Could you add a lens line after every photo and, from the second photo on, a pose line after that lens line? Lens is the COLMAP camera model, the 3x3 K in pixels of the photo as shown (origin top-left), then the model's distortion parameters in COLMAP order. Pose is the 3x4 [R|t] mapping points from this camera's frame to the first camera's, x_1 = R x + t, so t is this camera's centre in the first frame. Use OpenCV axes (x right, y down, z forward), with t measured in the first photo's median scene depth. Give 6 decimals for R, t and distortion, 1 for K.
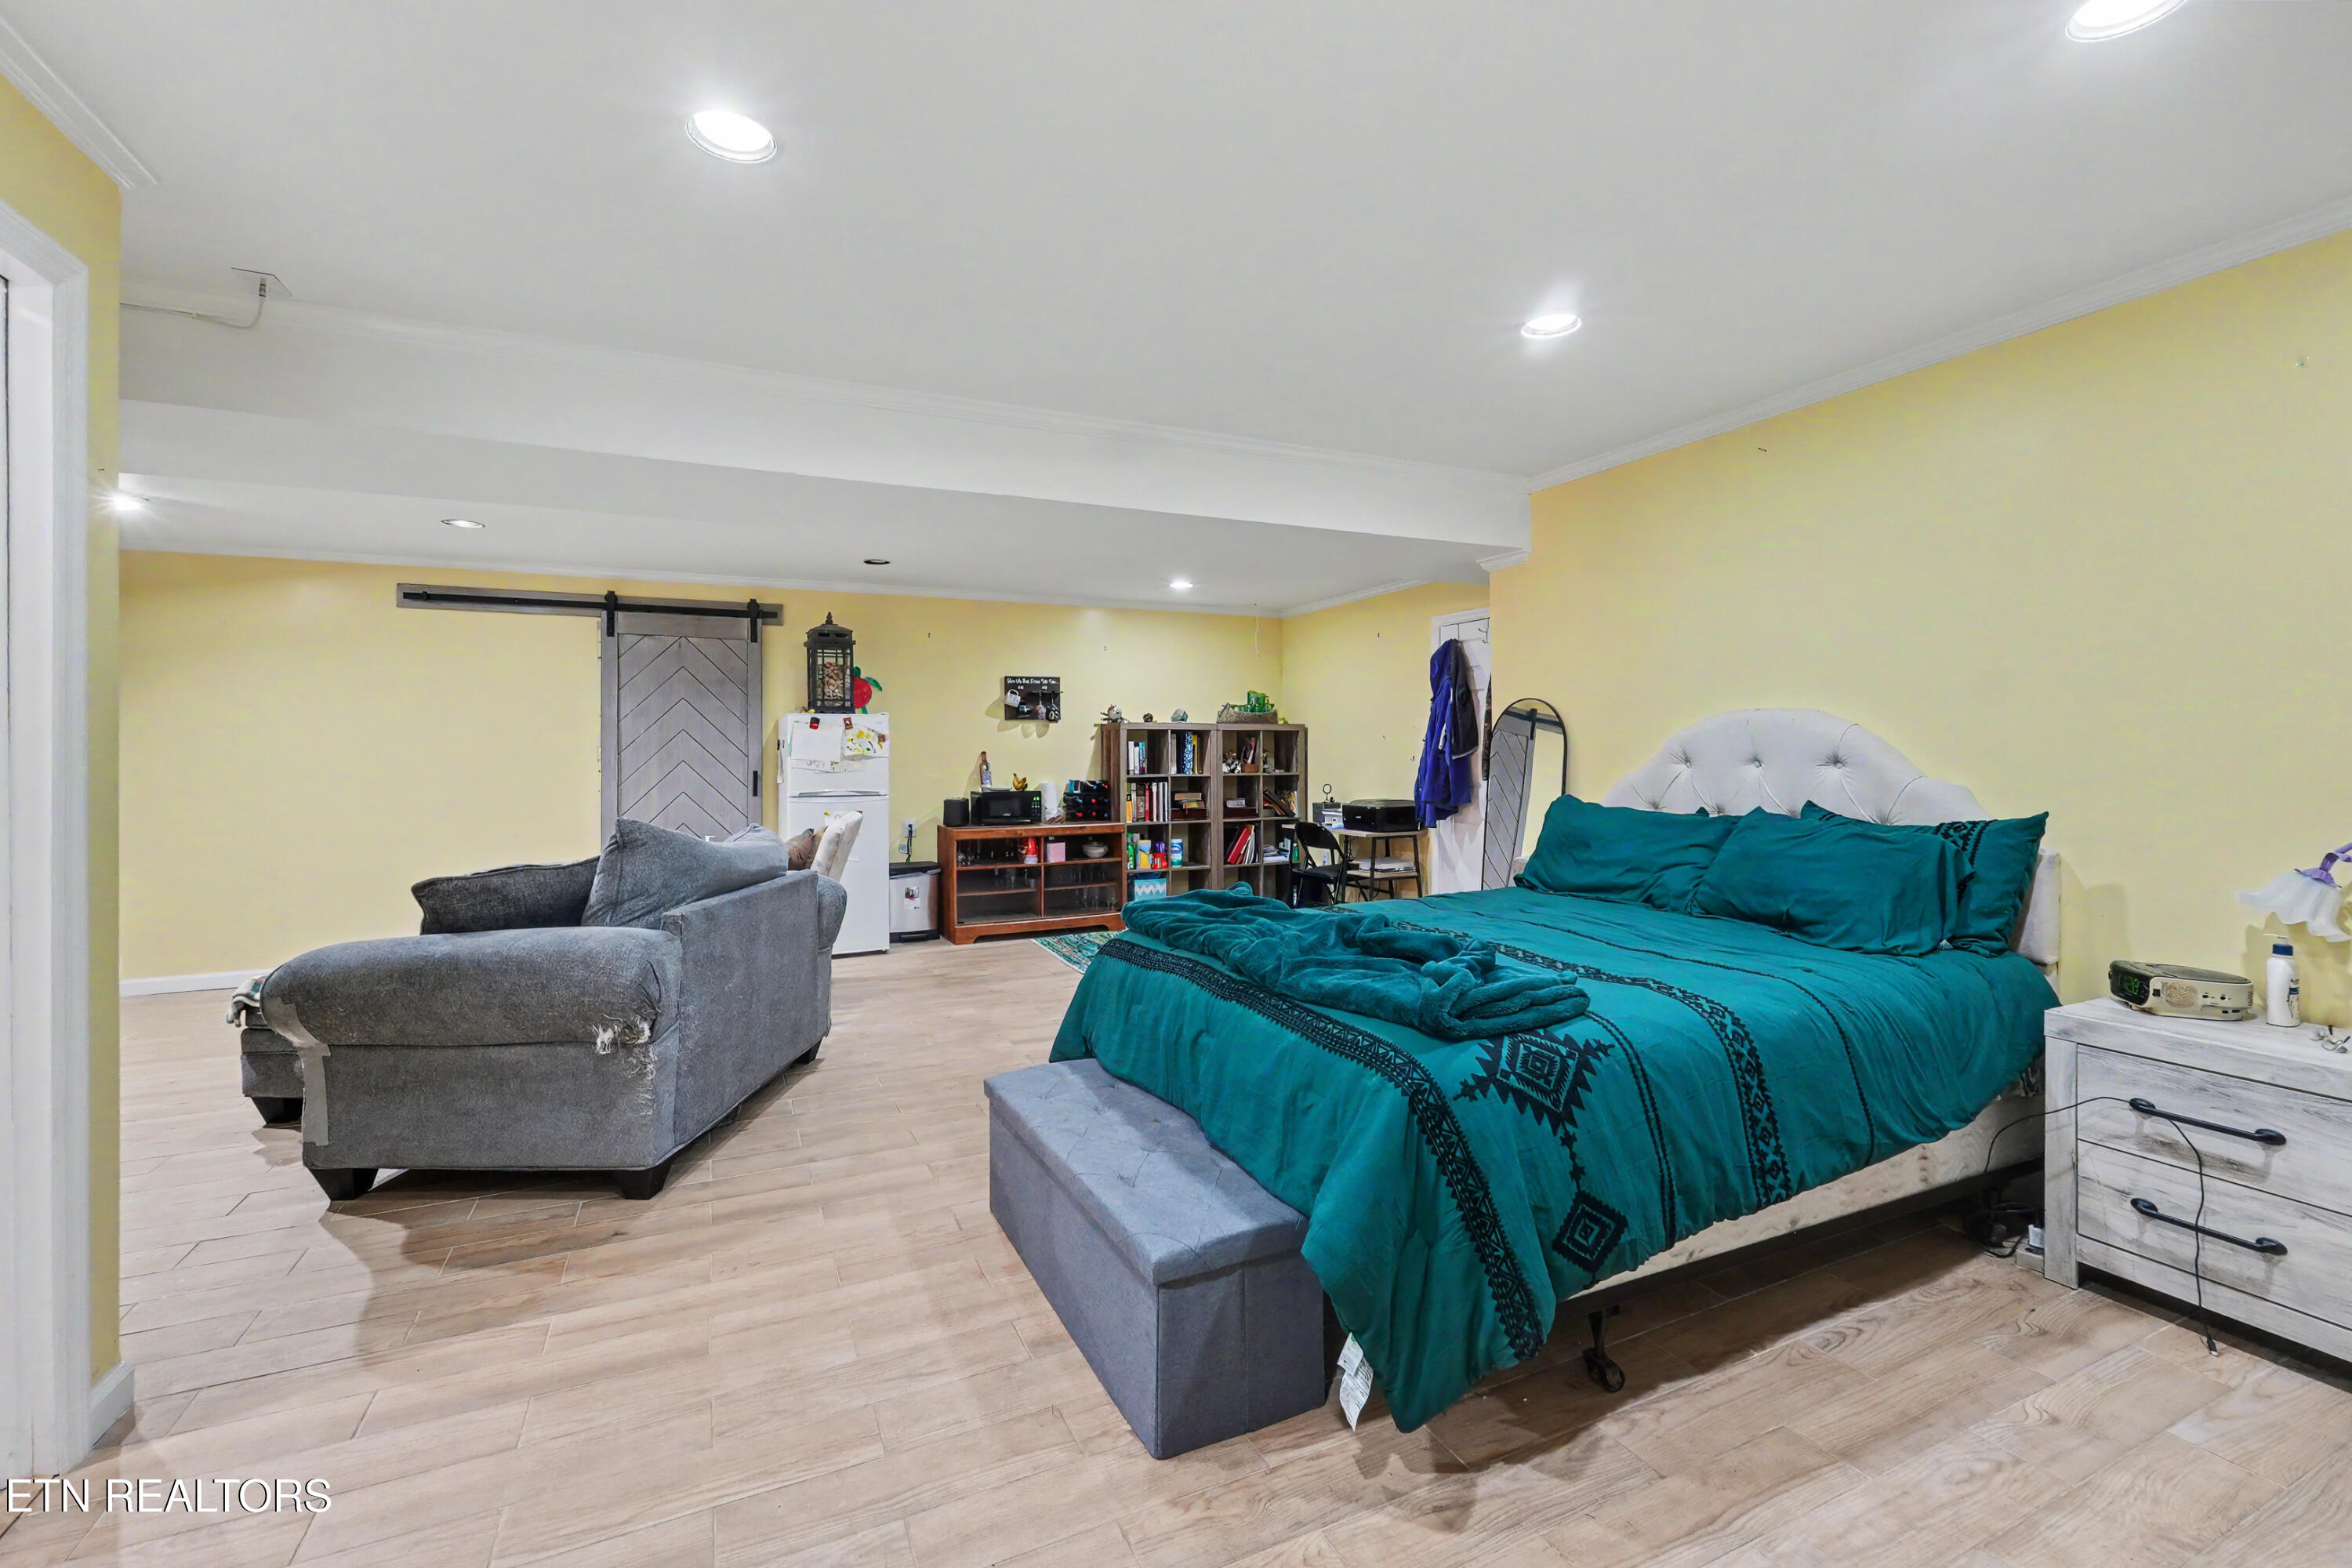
lens RADIAL K [[1000.6, 0, 1174.6], [0, 1000.6, 741.8], [0, 0, 1]] dist [-0.001667, -0.000108]
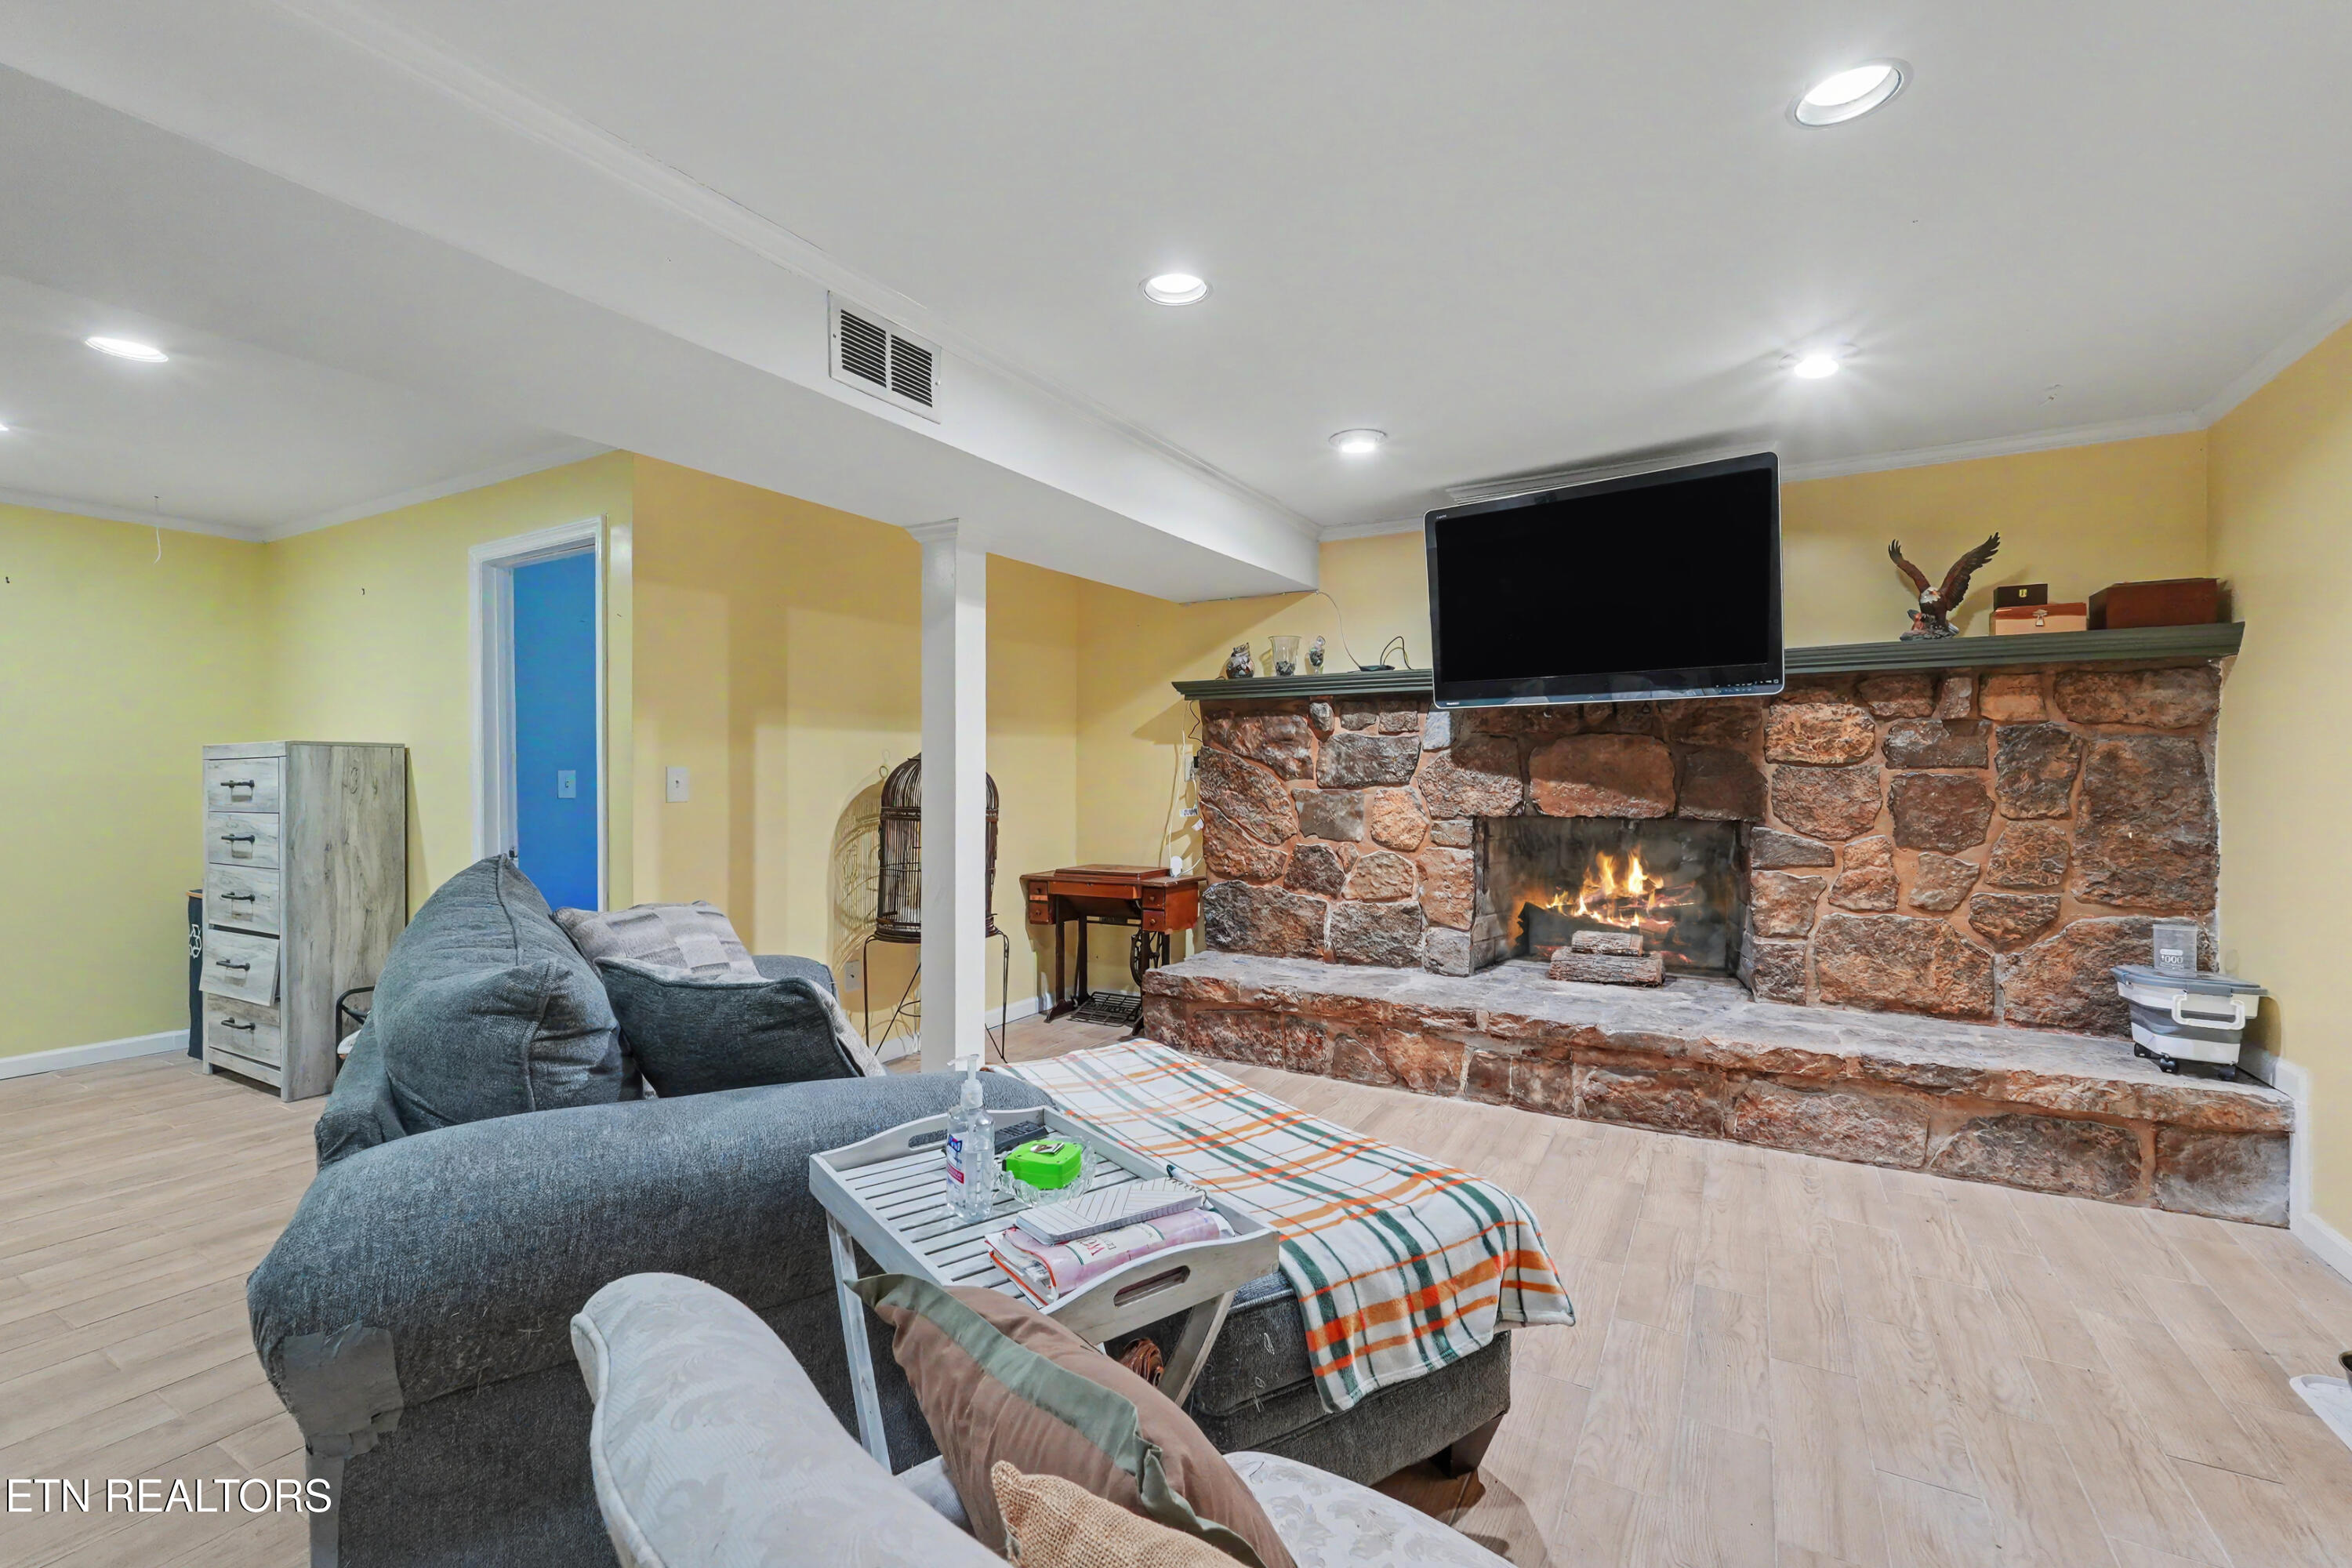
lens RADIAL K [[1006.5, 0, 1176.4], [0, 1006.5, 773.6], [0, 0, 1]] dist [-0.000500, -0.000010]
pose [[-0.819207, 0.007124, -0.573453, -0.228137], [0.014705, 0.999855, -0.008586, 0.011520], [0.573309, -0.015467, -0.819193, 0.826439]]
